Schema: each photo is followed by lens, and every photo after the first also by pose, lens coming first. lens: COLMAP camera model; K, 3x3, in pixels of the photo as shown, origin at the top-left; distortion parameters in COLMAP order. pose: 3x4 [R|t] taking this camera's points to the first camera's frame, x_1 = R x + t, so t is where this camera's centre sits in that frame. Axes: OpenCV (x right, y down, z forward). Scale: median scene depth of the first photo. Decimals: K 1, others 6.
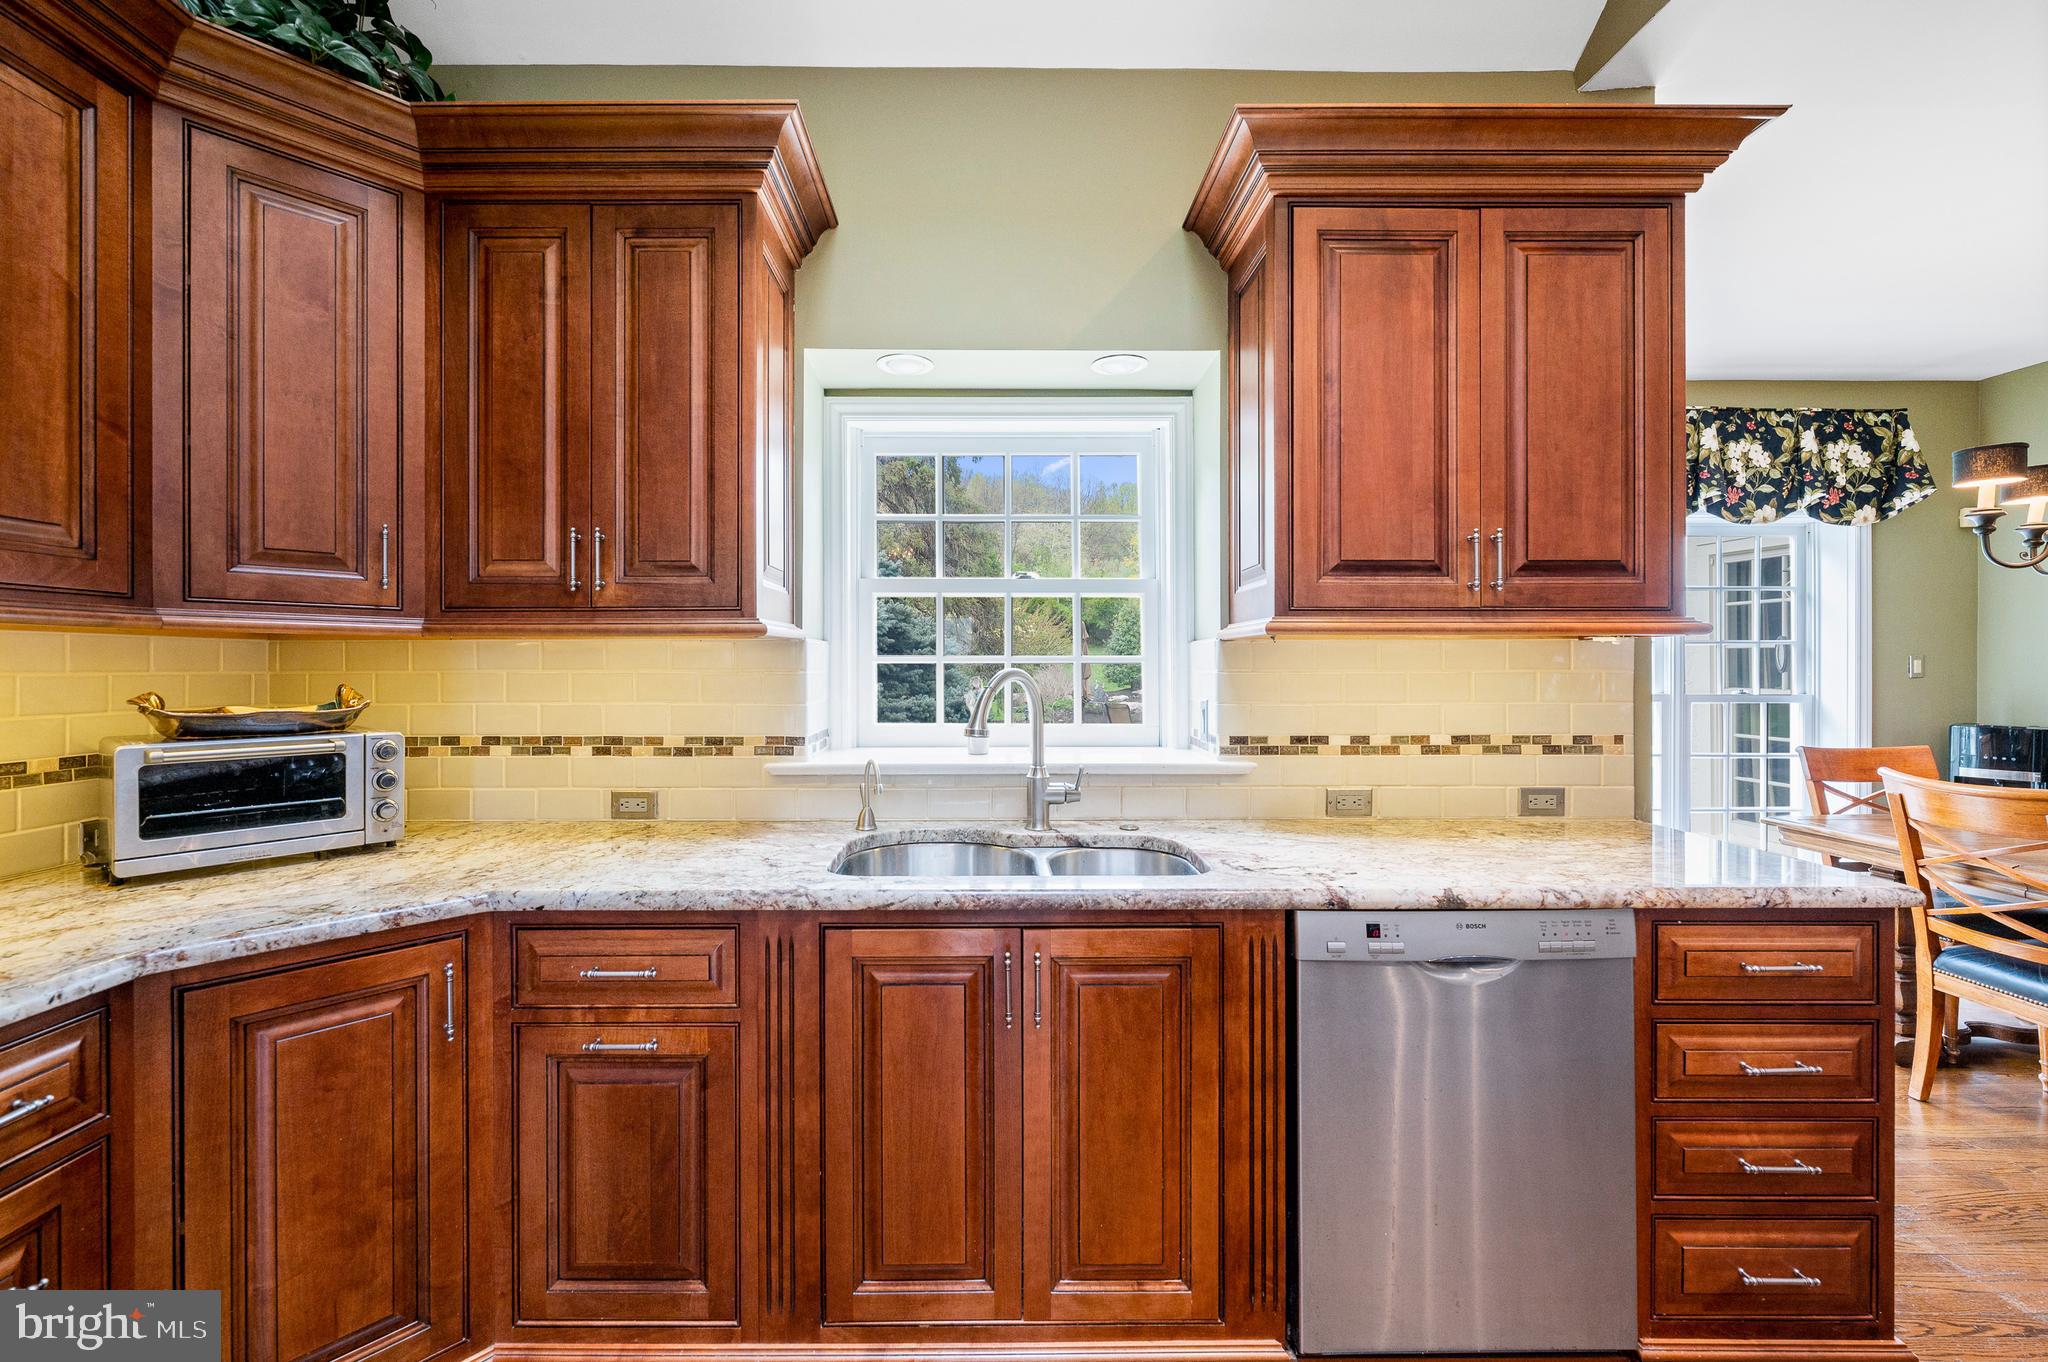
lens RADIAL K [[811.1, 0, 1022.7], [0, 811.1, 672.6], [0, 0, 1]] dist [-0.002060, -0.000039]
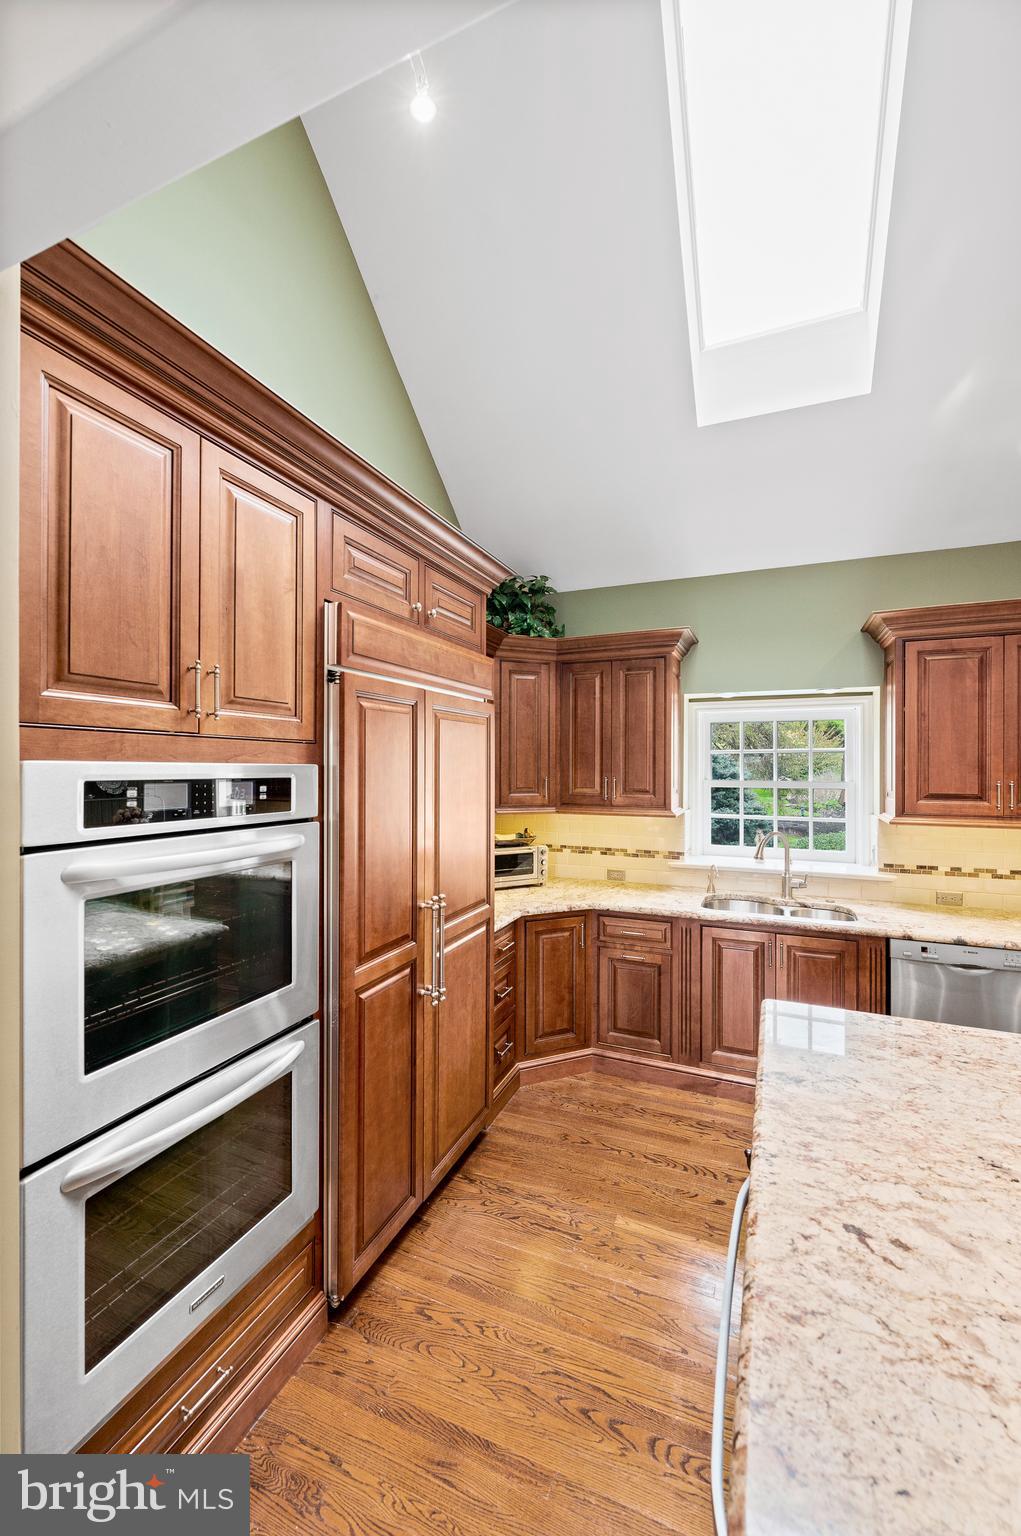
lens RADIAL K [[609.7, 0, 519.6], [0, 609.7, 775.5], [0, 0, 1]] dist [-0.000005, -0.000177]
pose [[0.905935, 0.003479, -0.423403, 0.072820], [0.001922, 0.999922, 0.012330, -0.212259], [0.423413, -0.011984, 0.905857, -1.056484]]
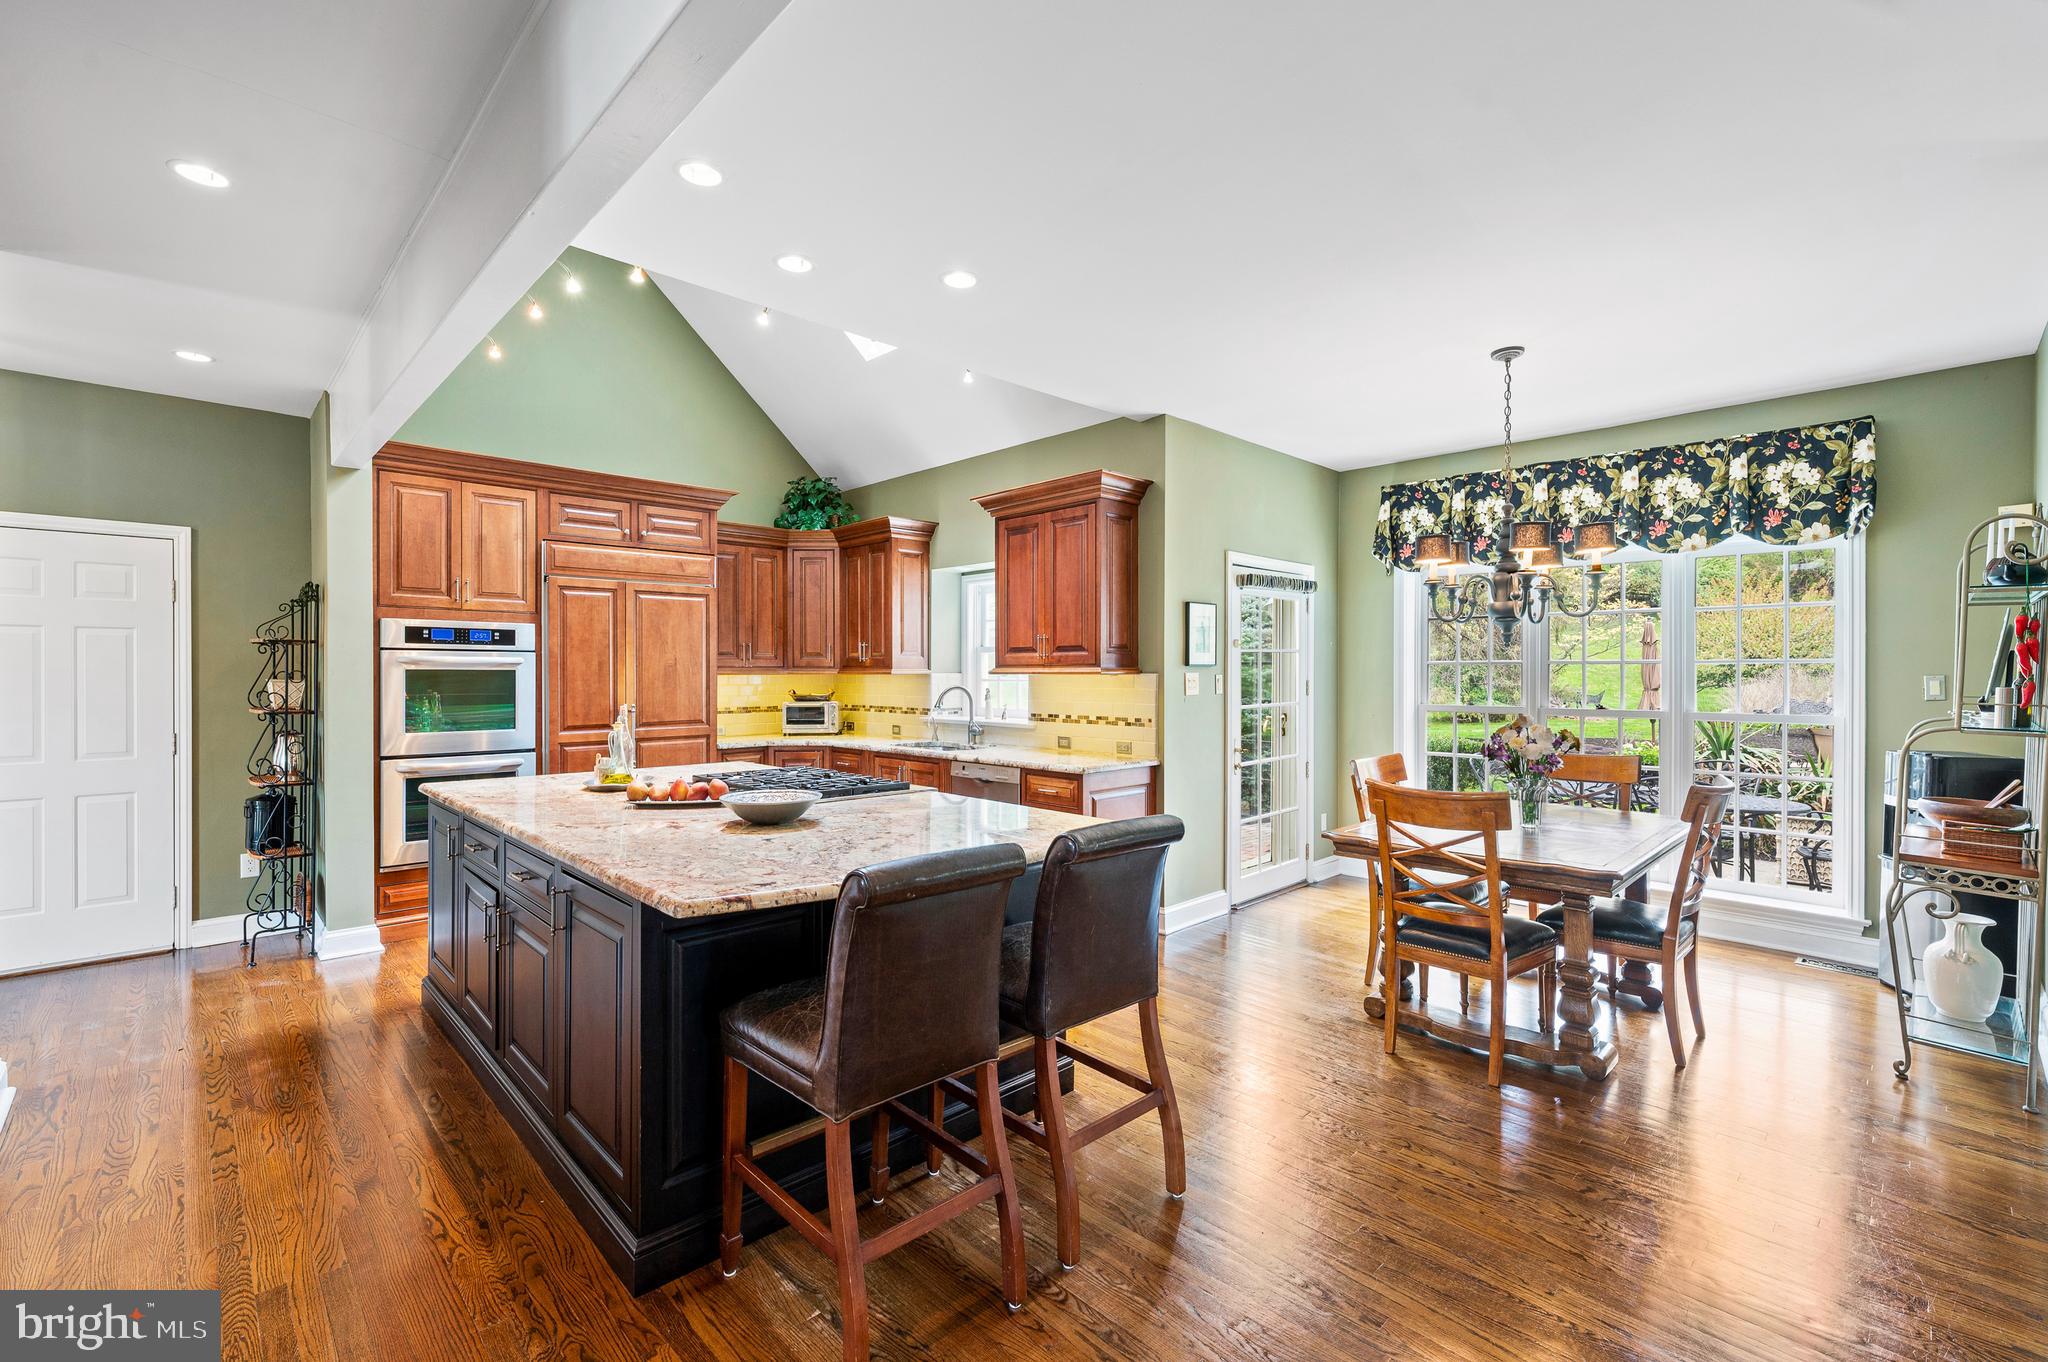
lens RADIAL K [[884.5, 0, 957.3], [0, 884.5, 687.3], [0, 0, 1]] dist [-0.002174, 0.000480]
pose [[0.627699, 0.011364, -0.778373, 2.615378], [-0.002018, 0.999914, 0.012971, -0.041623], [0.778453, -0.006571, 0.627668, -1.026621]]
